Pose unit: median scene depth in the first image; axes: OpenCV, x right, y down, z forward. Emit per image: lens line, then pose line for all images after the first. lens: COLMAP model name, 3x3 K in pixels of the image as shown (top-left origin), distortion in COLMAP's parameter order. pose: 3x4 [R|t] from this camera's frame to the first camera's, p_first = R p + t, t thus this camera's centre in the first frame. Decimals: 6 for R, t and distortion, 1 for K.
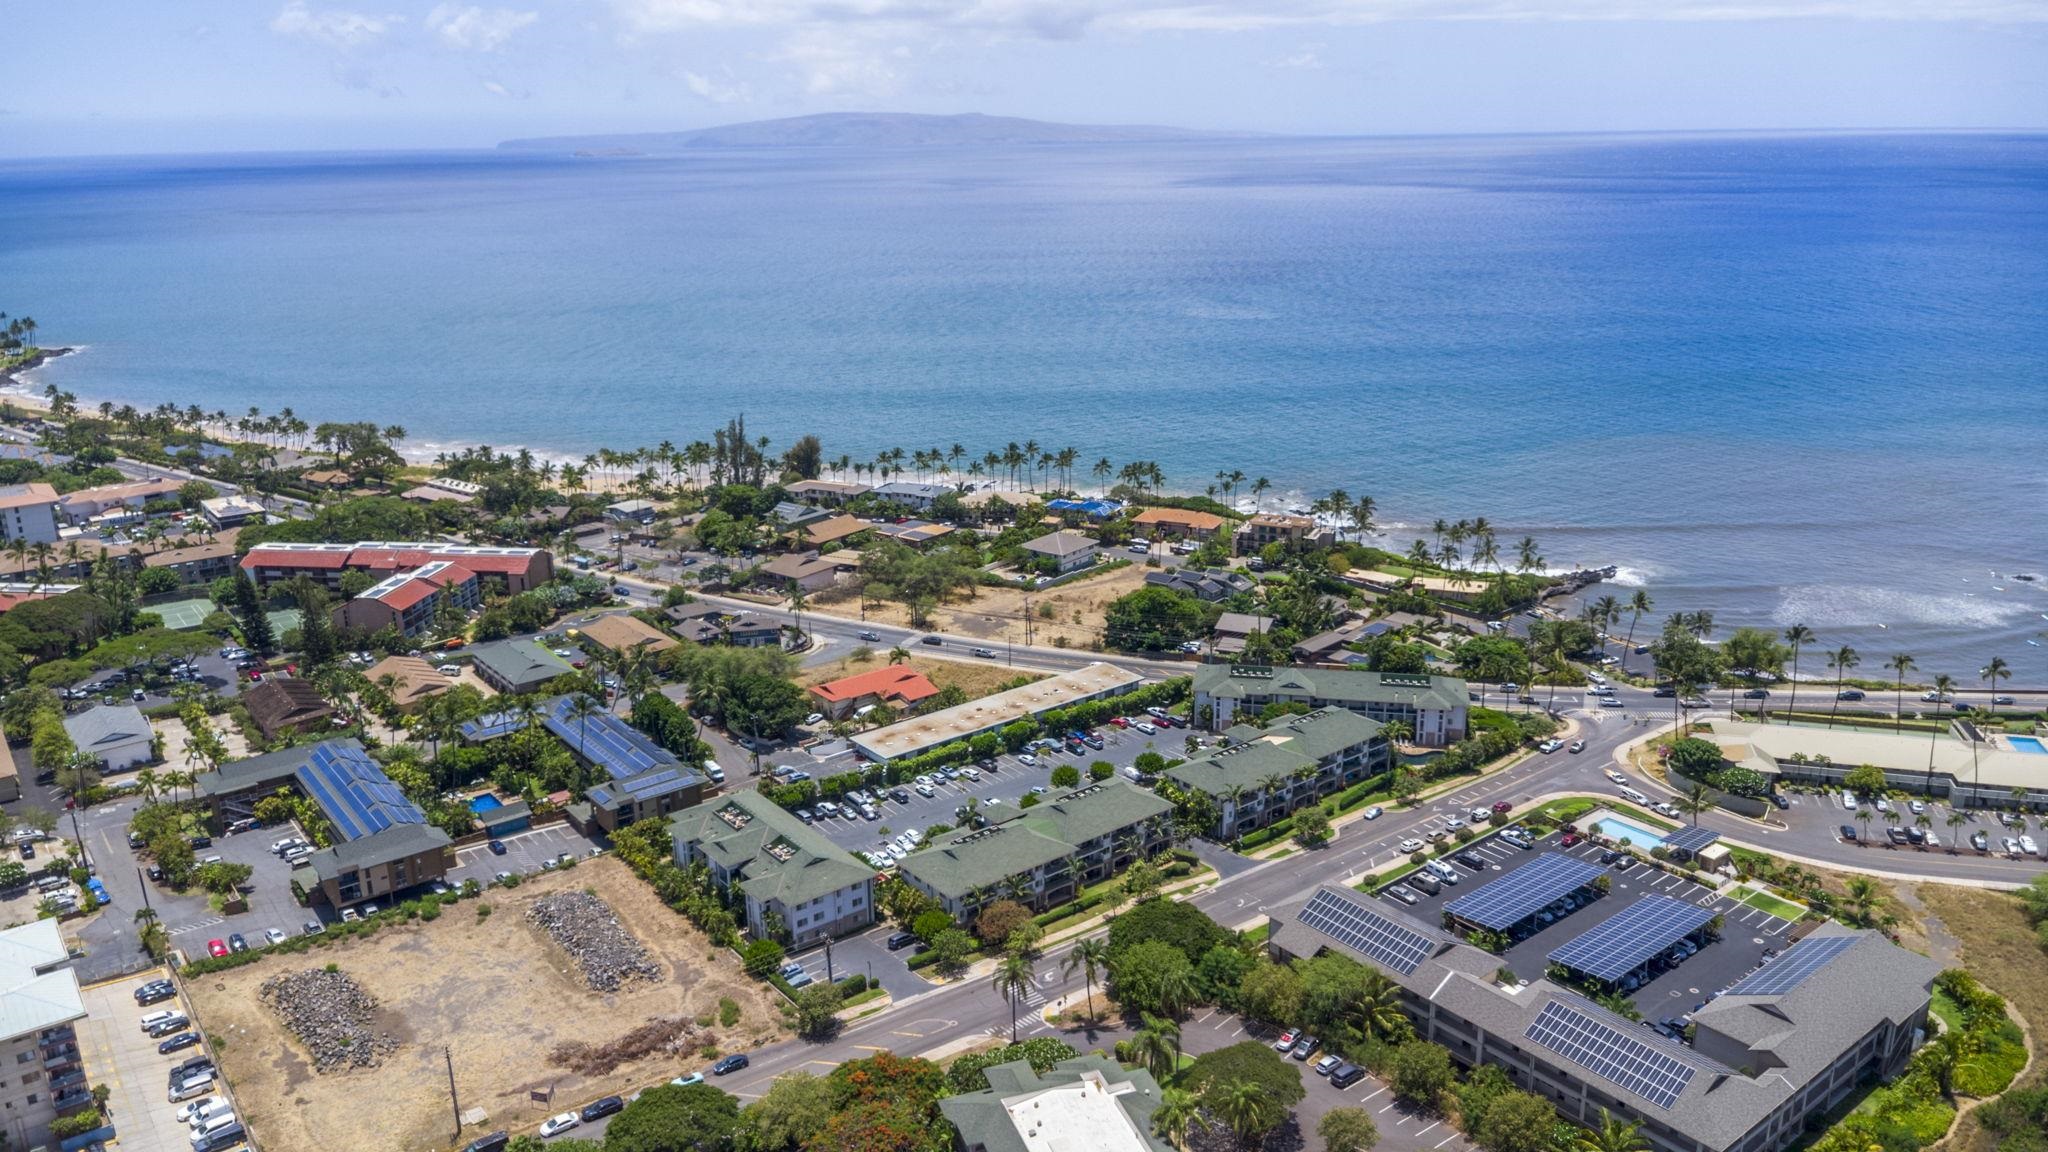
lens RADIAL K [[1465.8, 0, 1024.0], [0, 1465.8, 576.0], [0, 0, 1]] dist [-0.000944, -0.003432]
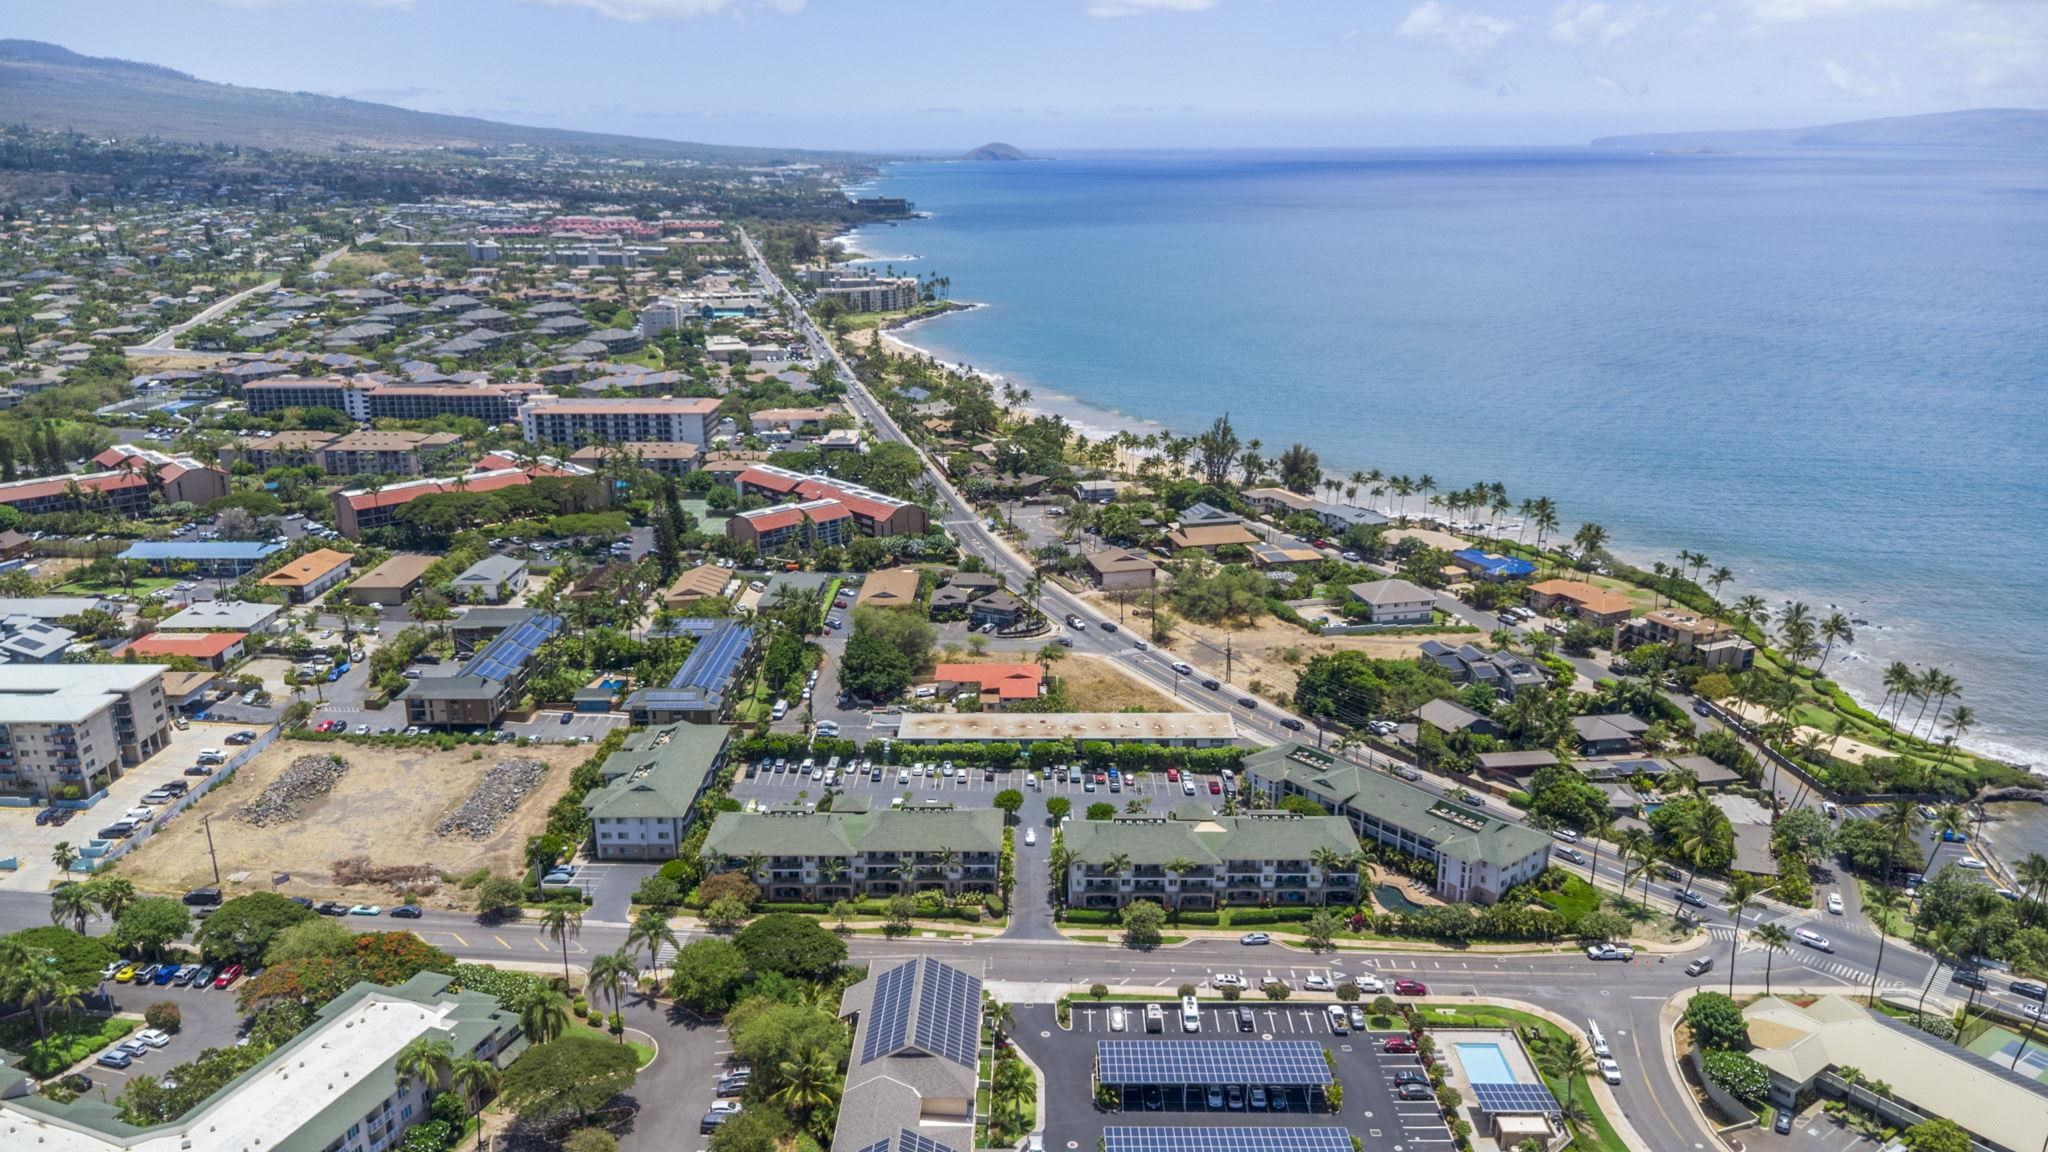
lens RADIAL K [[1465.8, 0, 1024.0], [0, 1465.8, 576.0], [0, 0, 1]] dist [-0.000944, -0.003432]
pose [[0.783061, 0.187034, -0.593156, 0.507183], [-0.186452, 0.980442, 0.063008, -0.062084], [0.593339, 0.061256, 0.802618, 0.191876]]
